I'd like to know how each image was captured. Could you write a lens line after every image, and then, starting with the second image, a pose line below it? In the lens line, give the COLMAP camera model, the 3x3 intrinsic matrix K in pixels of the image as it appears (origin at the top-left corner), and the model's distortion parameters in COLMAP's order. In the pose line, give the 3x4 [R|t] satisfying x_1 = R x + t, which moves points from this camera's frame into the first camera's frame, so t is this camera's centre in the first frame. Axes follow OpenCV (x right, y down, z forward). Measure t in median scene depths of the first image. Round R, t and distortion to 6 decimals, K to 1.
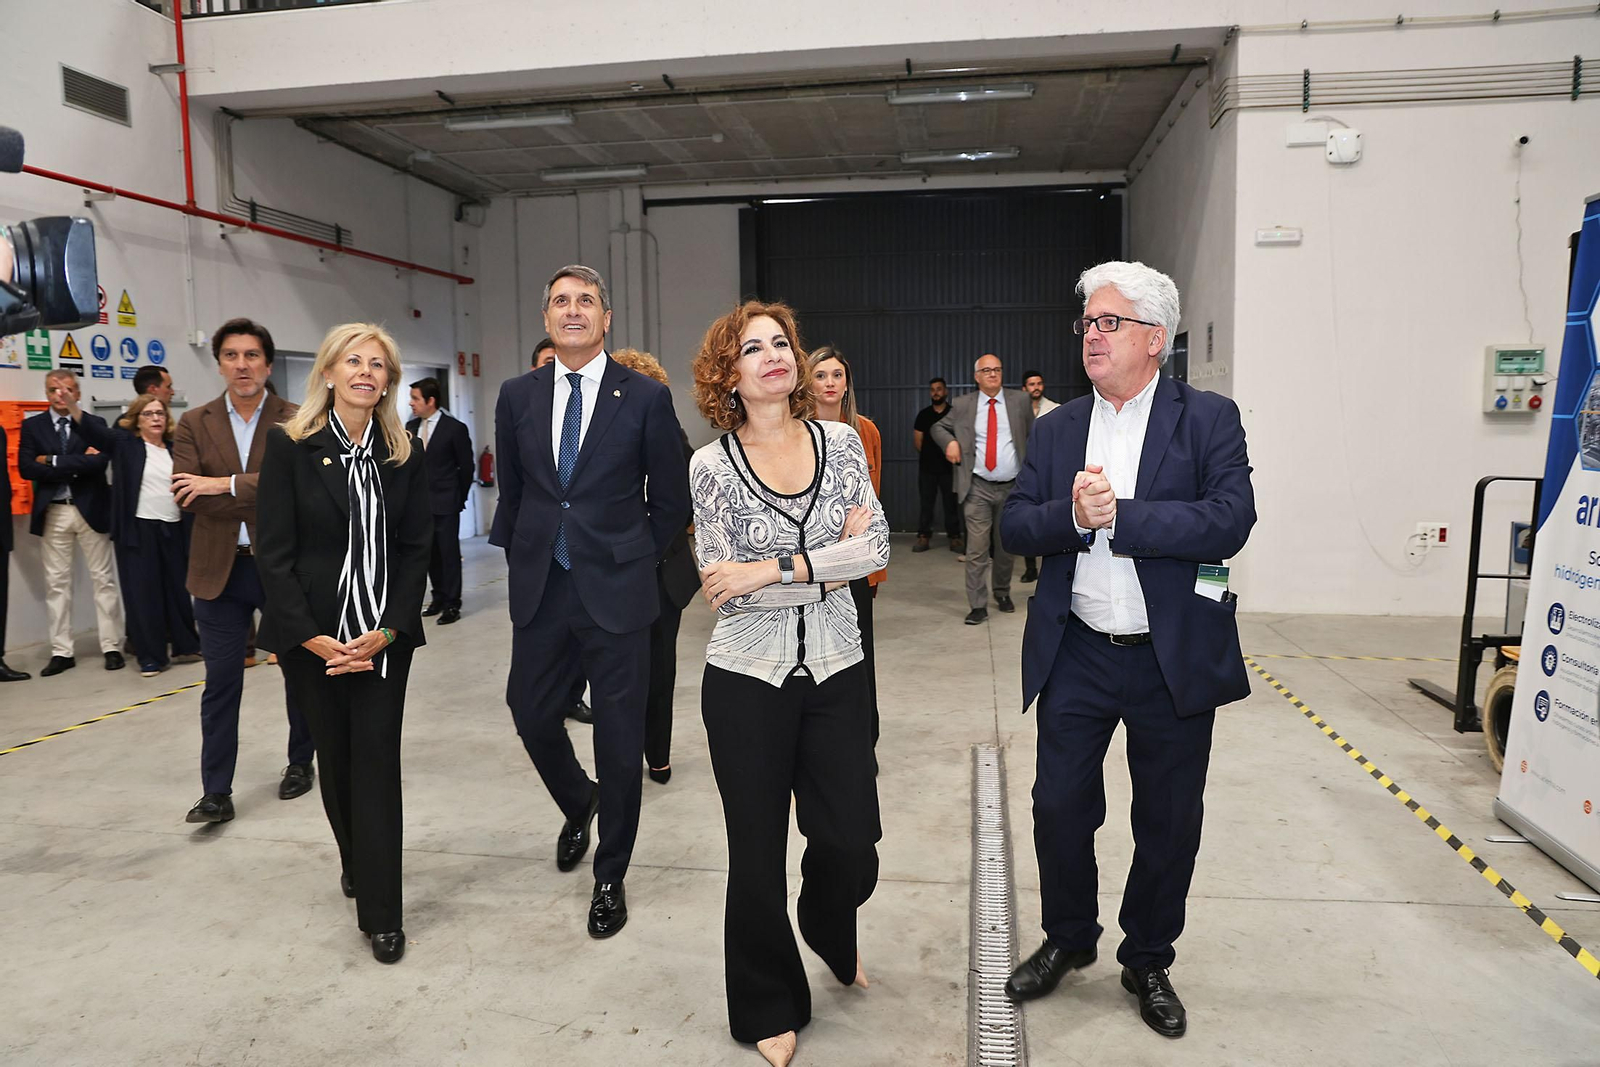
lens RADIAL K [[1104.5, 0, 799.8], [0, 1104.5, 551.8], [0, 0, 1]] dist [-0.075551, 0.051054]
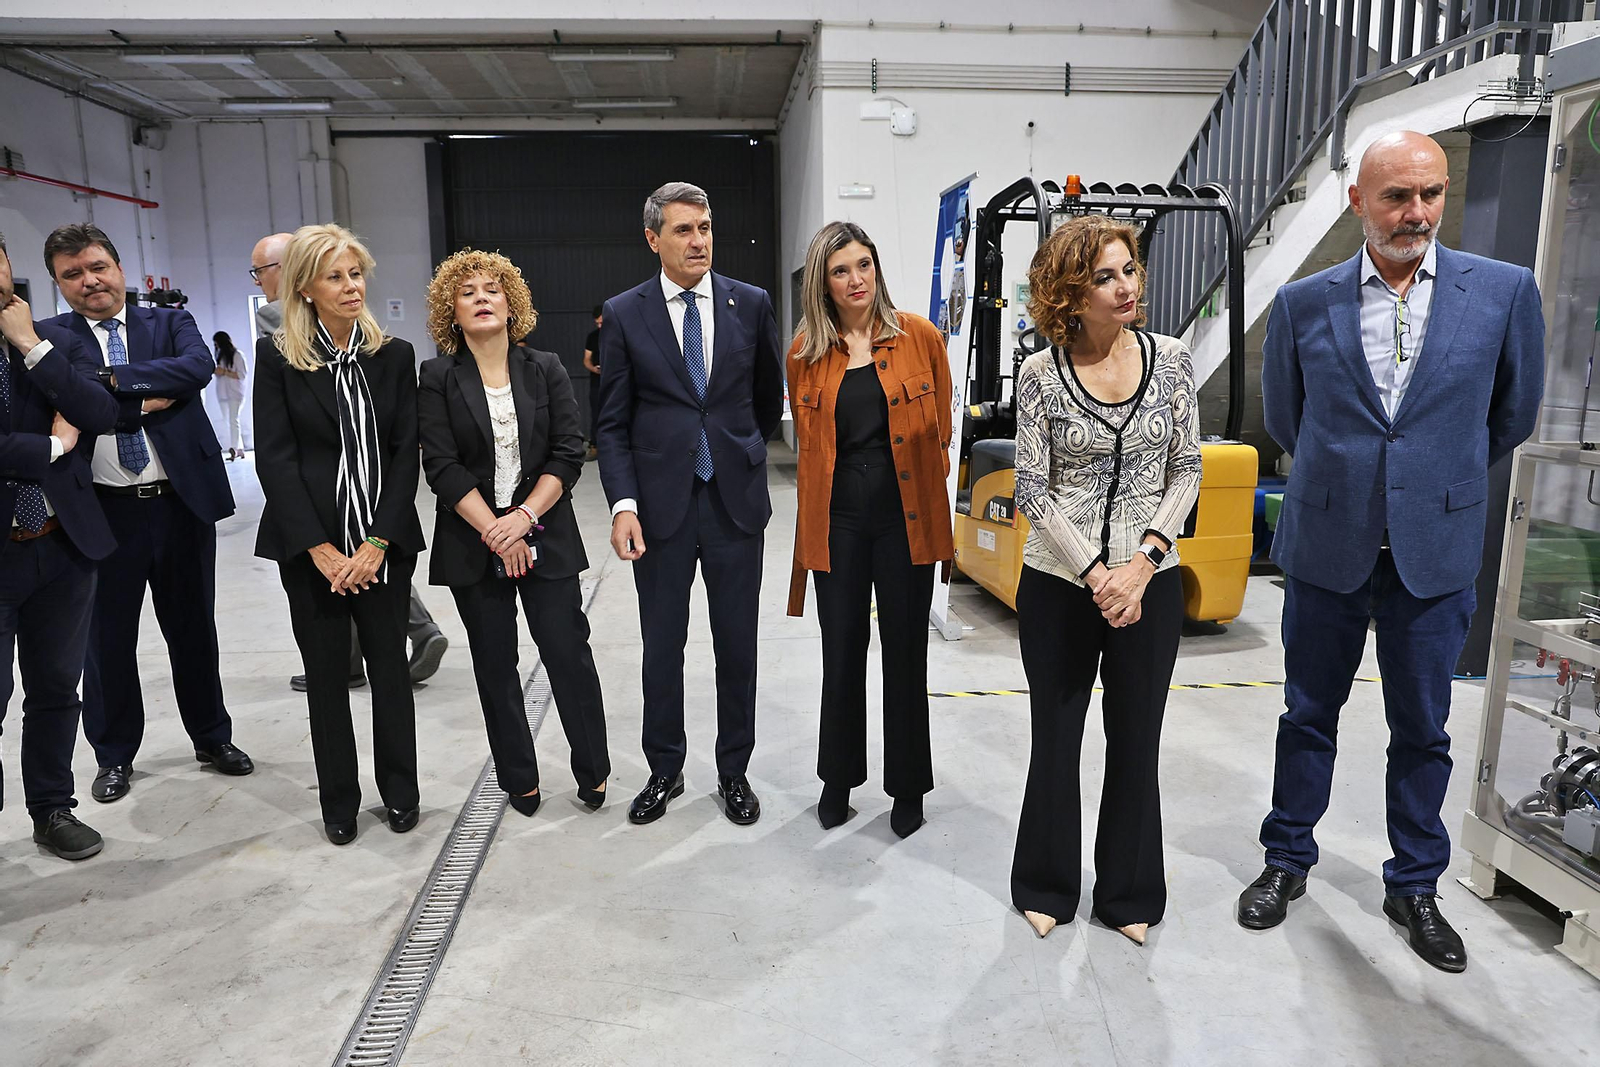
lens RADIAL K [[1112.3, 0, 800.0], [0, 1112.3, 533.5], [0, 0, 1]] dist [-0.087575, 0.073123]
pose [[0.971828, -0.039372, 0.232379, 0.043498], [0.027219, 0.998100, 0.055276, 0.021975], [-0.234114, -0.047394, 0.971053, -0.164227]]
